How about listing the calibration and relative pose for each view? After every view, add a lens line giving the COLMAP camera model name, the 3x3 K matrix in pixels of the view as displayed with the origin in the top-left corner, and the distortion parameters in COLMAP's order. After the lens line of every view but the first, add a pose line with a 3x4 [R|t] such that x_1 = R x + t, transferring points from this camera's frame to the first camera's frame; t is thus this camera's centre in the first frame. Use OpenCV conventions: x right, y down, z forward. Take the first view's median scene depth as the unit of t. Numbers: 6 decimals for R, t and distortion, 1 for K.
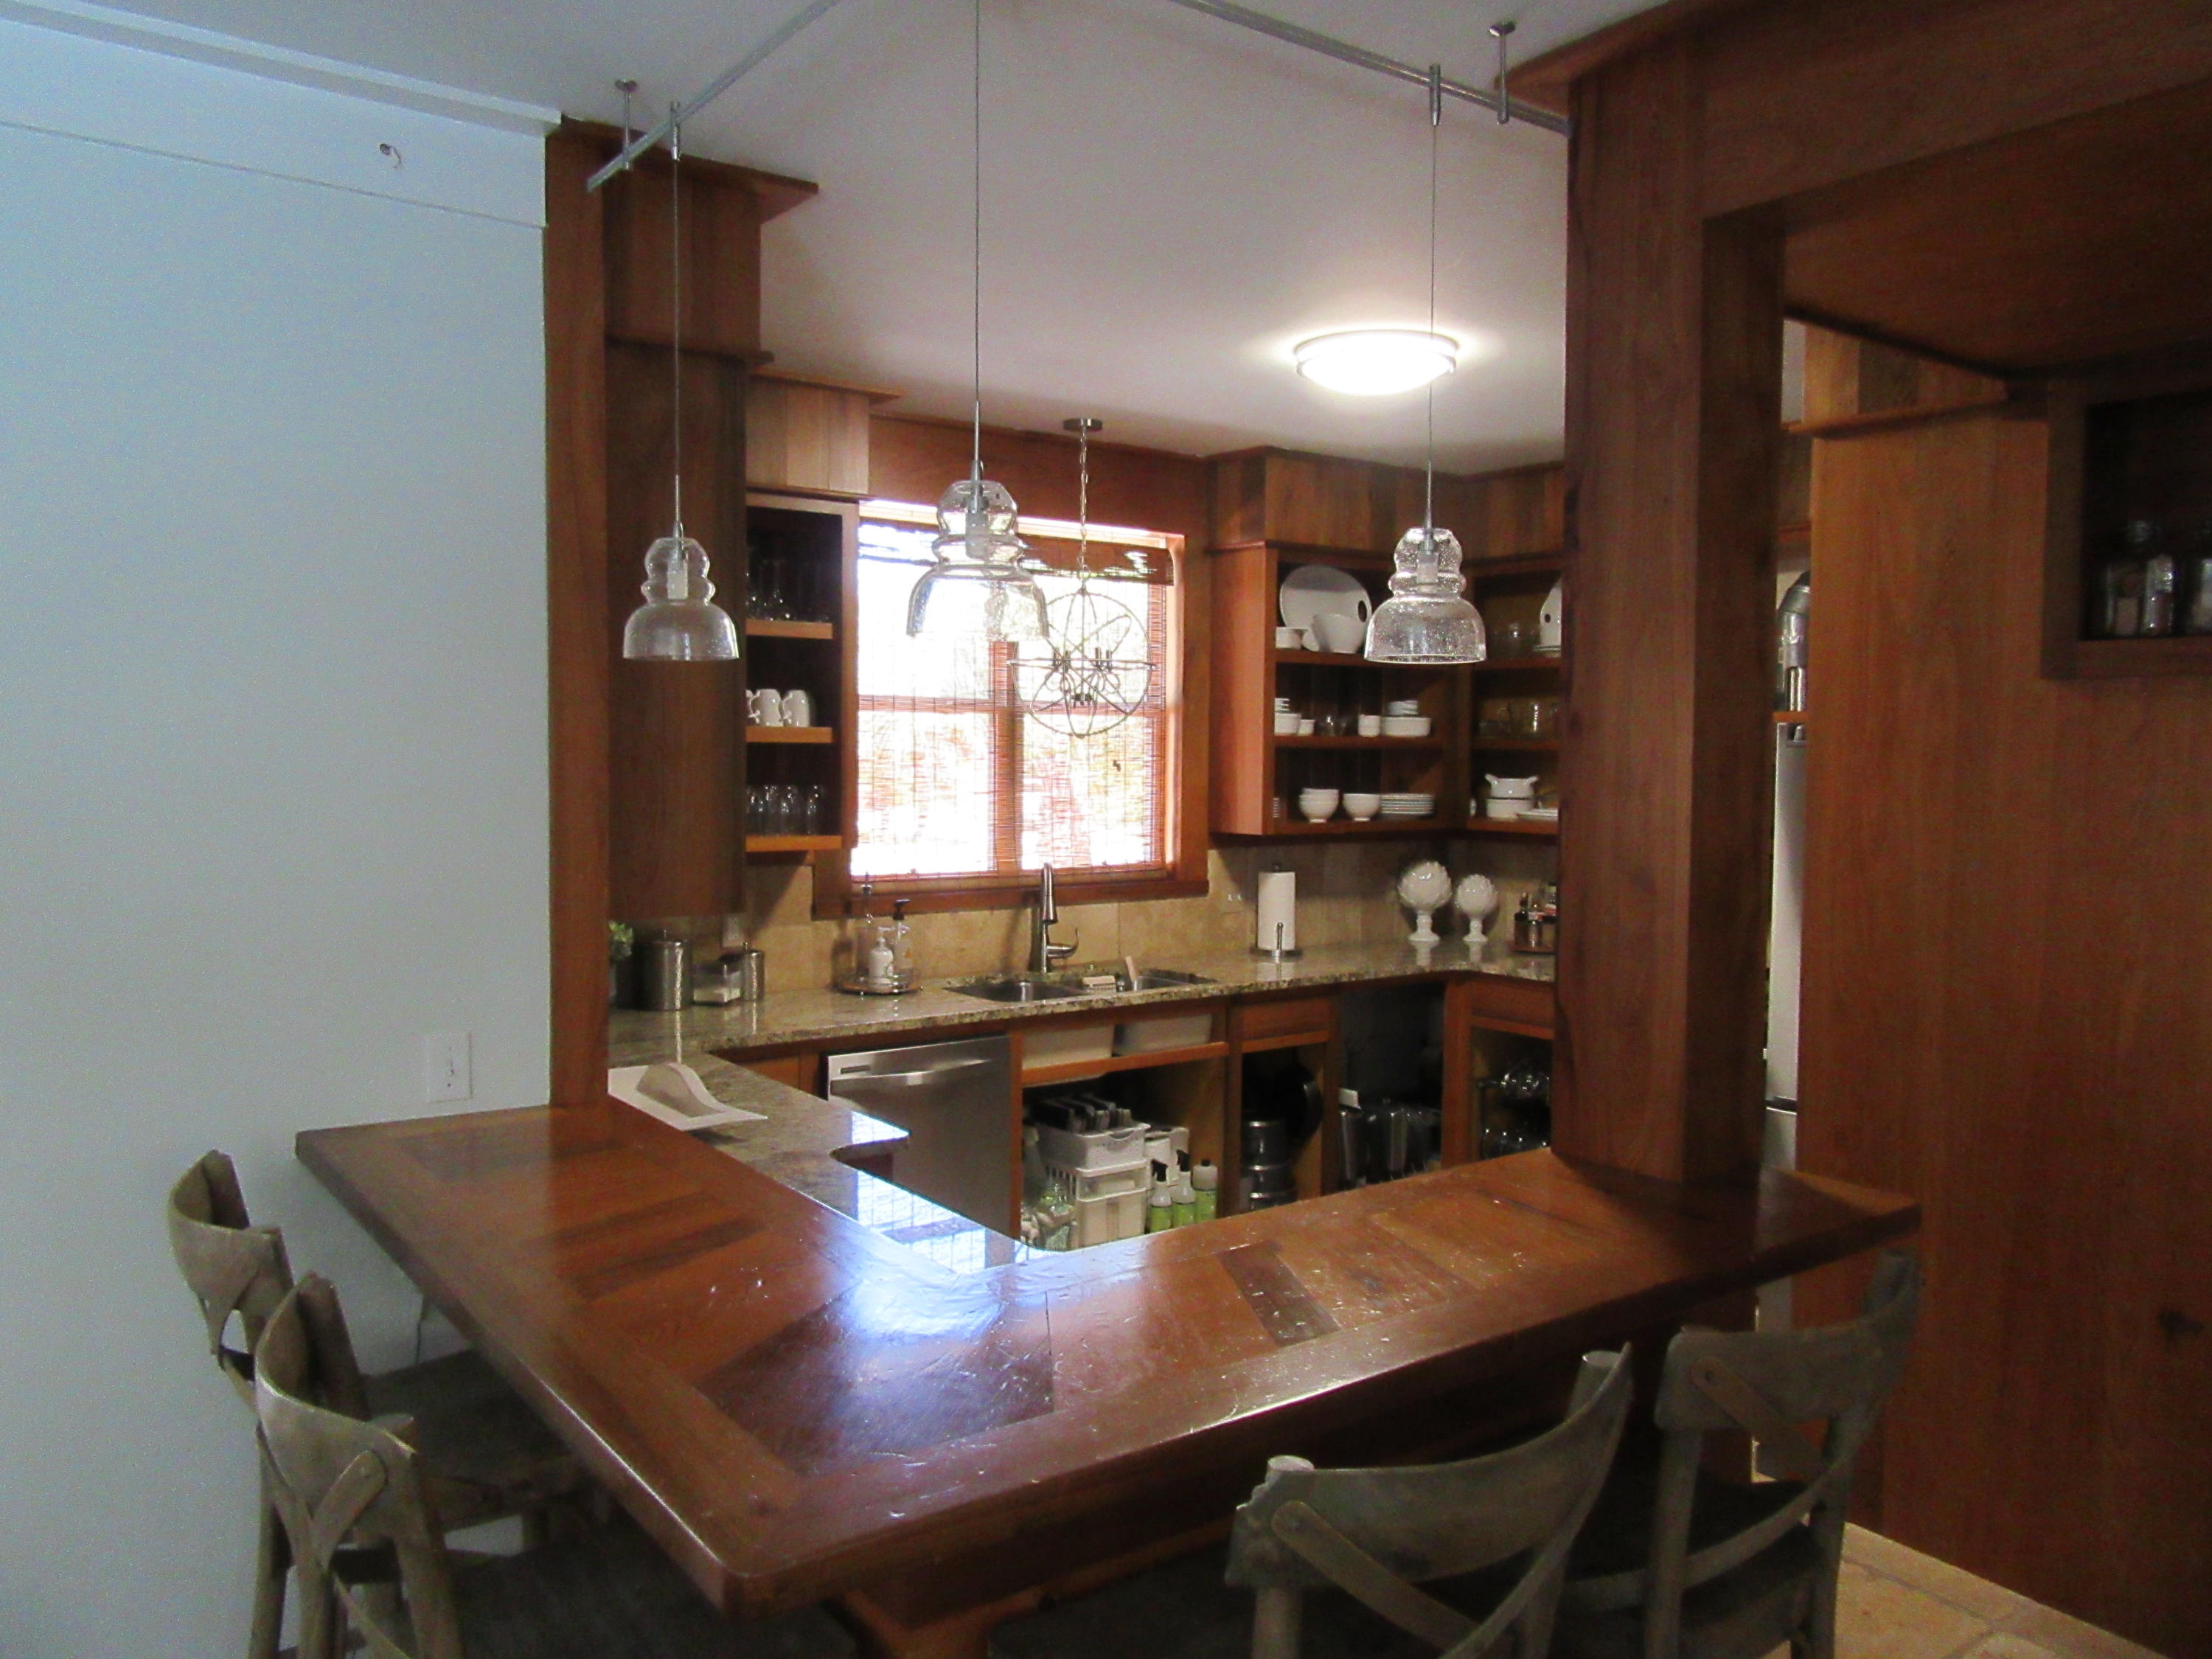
lens RADIAL K [[1625.9, 0, 1103.7], [0, 1625.9, 839.4], [0, 0, 1]] dist [-0.017618, 0.010418]
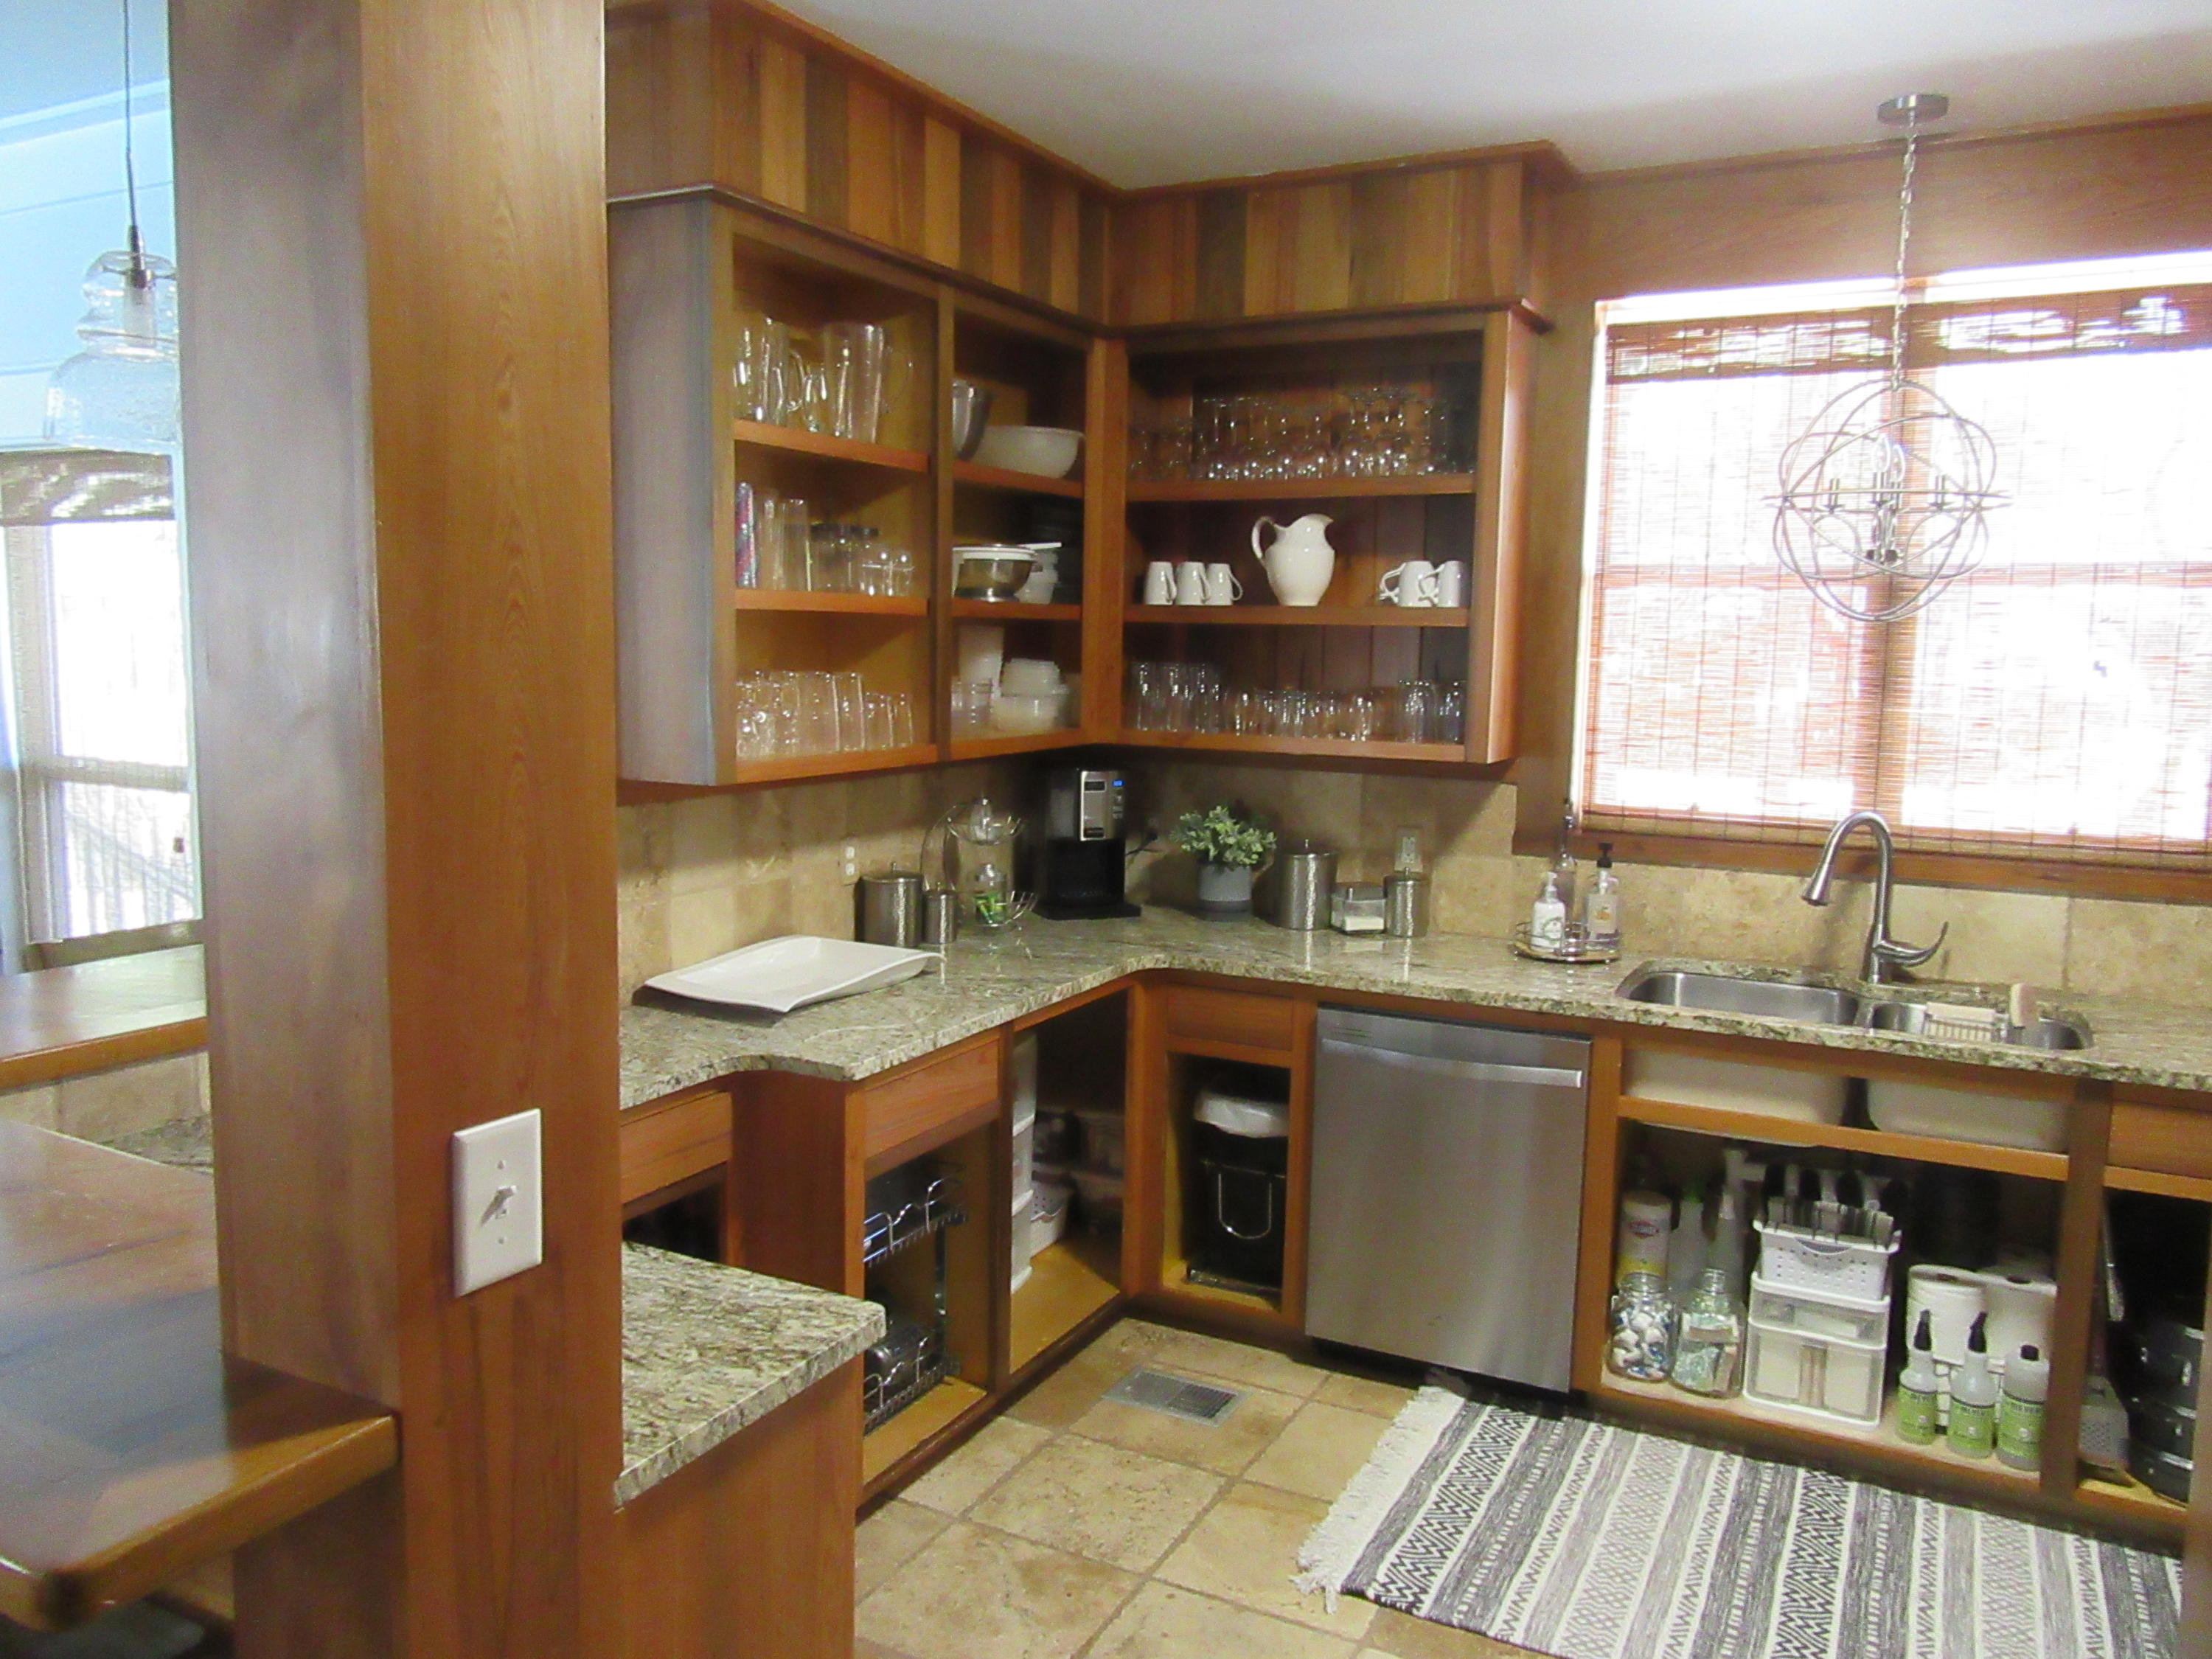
lens RADIAL K [[1625.9, 0, 1103.7], [0, 1625.9, 839.4], [0, 0, 1]] dist [-0.017618, 0.010418]
pose [[0.436803, 0.106610, -0.893218, 0.398252], [-0.066699, 0.994058, 0.086028, -0.010773], [0.897081, 0.022000, 0.441318, 0.425942]]
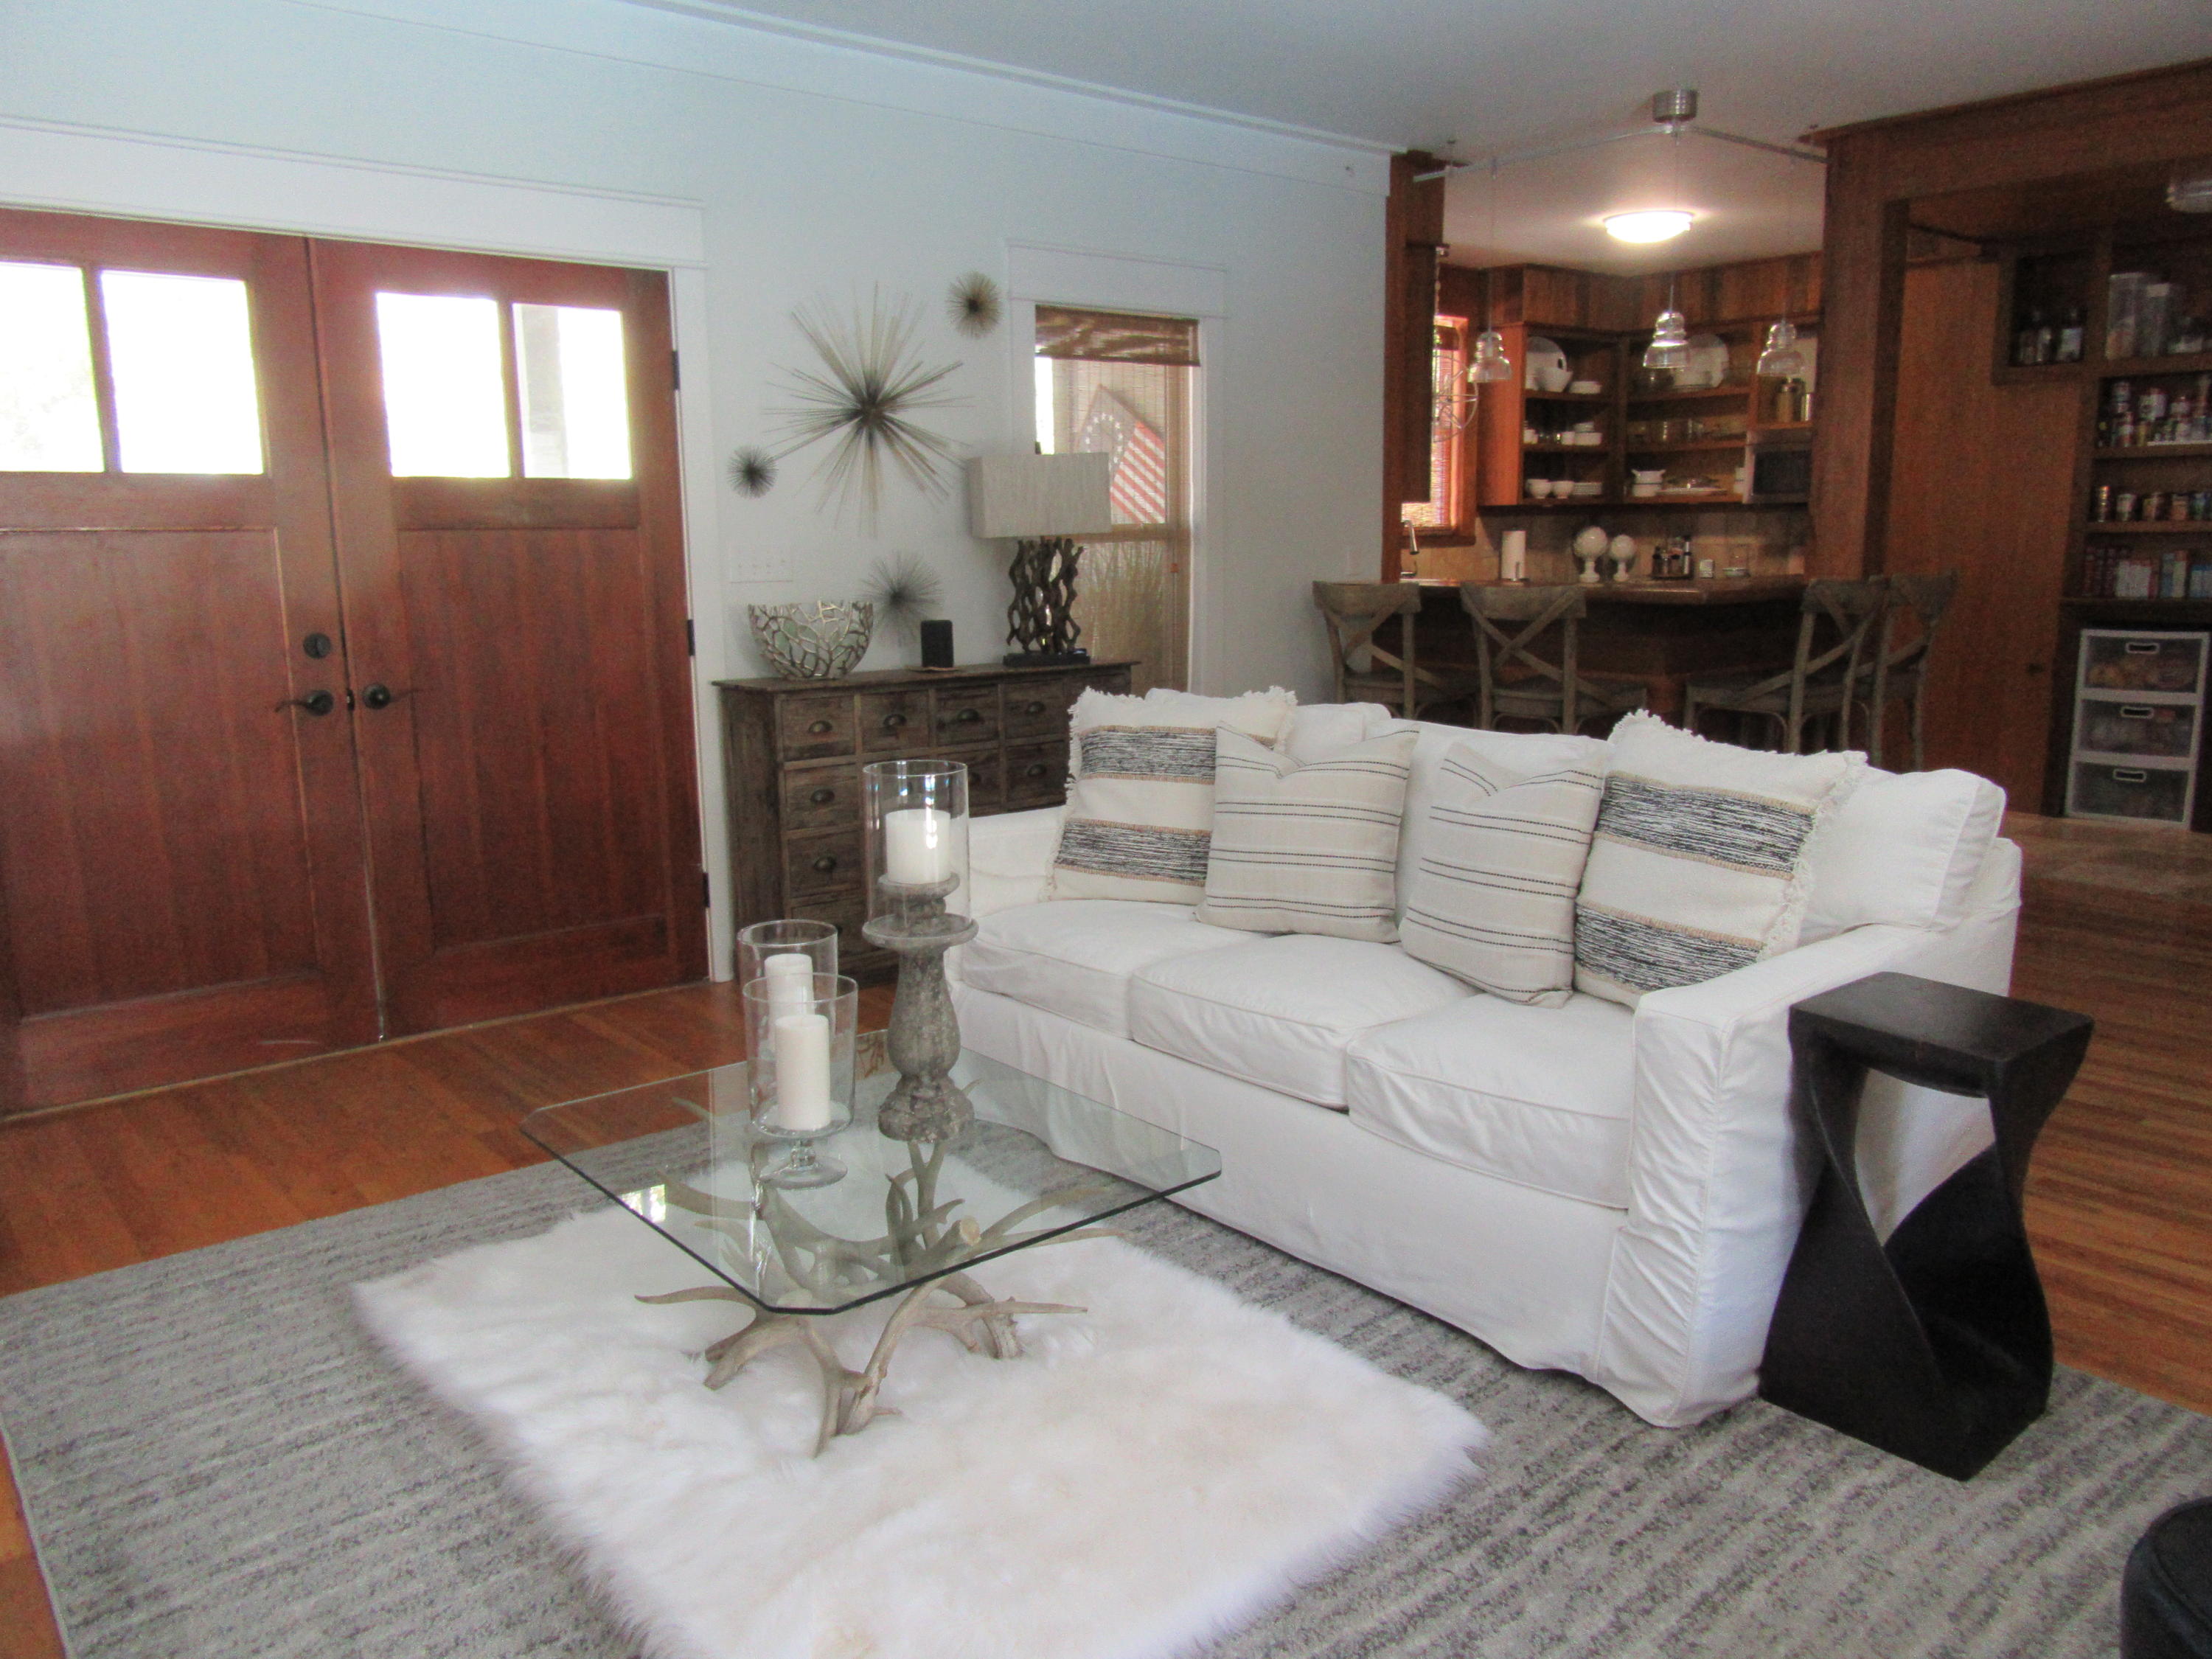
lens RADIAL K [[1647.0, 0, 1107.5], [0, 1647.0, 850.4], [0, 0, 1]] dist [0.001815, 0.002436]
pose [[0.997453, -0.036981, 0.060994, -0.449978], [0.028197, 0.989883, 0.139054, 0.104520], [-0.065519, -0.136980, 0.988405, -0.708395]]
